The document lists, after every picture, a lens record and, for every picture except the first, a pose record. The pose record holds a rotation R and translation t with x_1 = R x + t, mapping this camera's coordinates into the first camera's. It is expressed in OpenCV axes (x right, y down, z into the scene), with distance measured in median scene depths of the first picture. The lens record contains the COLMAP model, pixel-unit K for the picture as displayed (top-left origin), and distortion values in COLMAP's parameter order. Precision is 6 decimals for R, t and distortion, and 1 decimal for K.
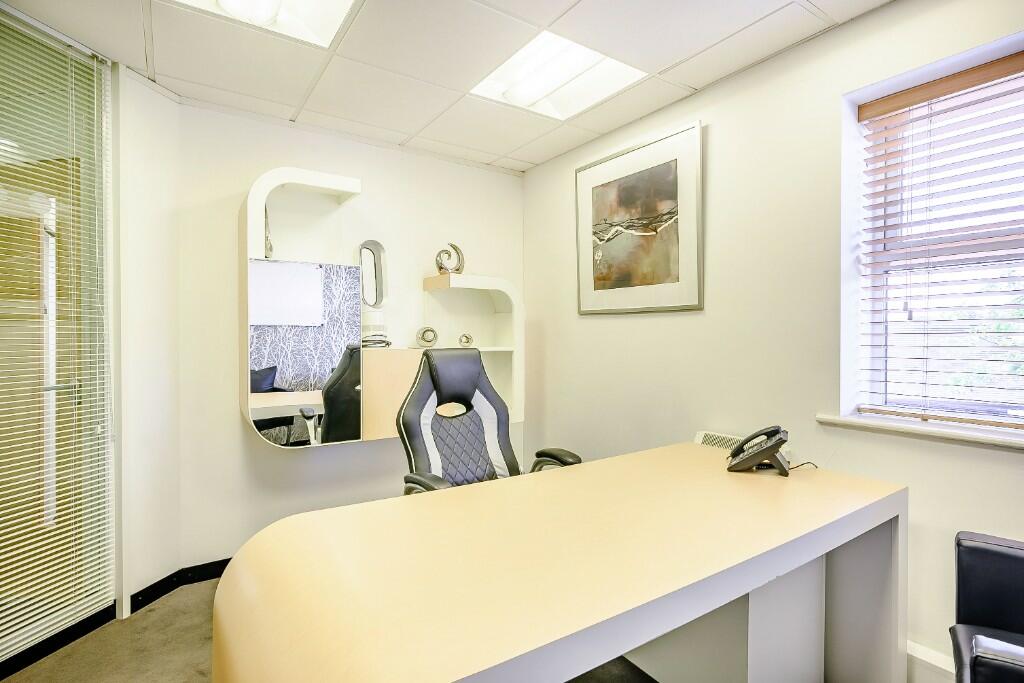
lens RADIAL K [[507.9, 0, 514.9], [0, 507.9, 341.3], [0, 0, 1]] dist [0.001404, -0.000055]
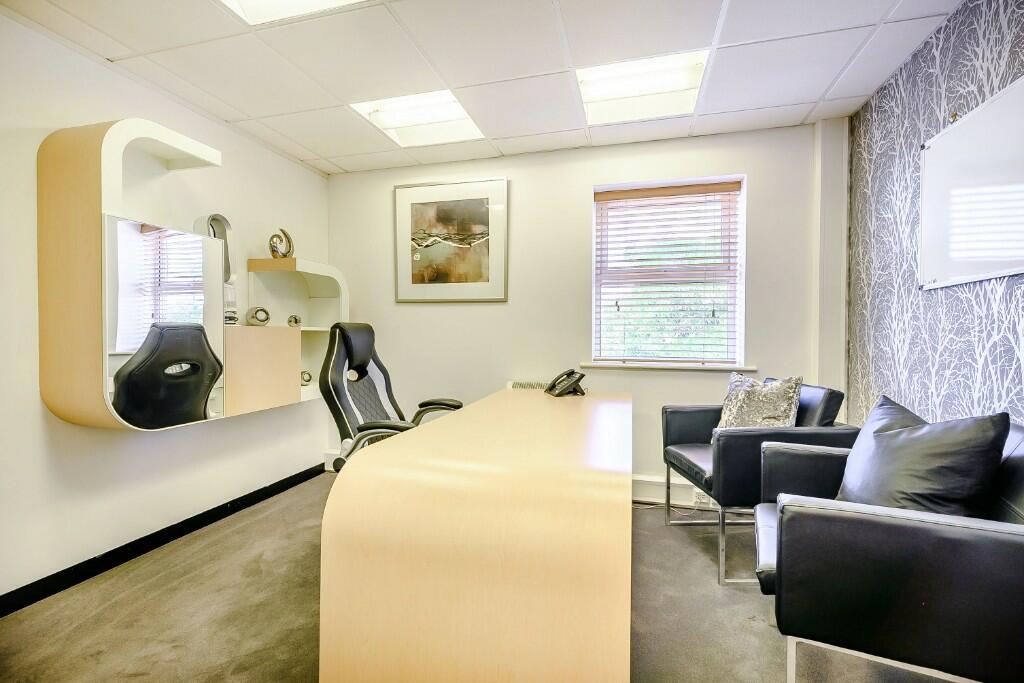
lens RADIAL K [[465.6, 0, 480.2], [0, 465.6, 343.0], [0, 0, 1]] dist [-0.000428, -0.000054]
pose [[0.766334, -0.004182, 0.642429, -0.522967], [0.001442, 0.999987, 0.004790, 0.048417], [-0.642441, -0.002744, 0.766330, -0.010556]]
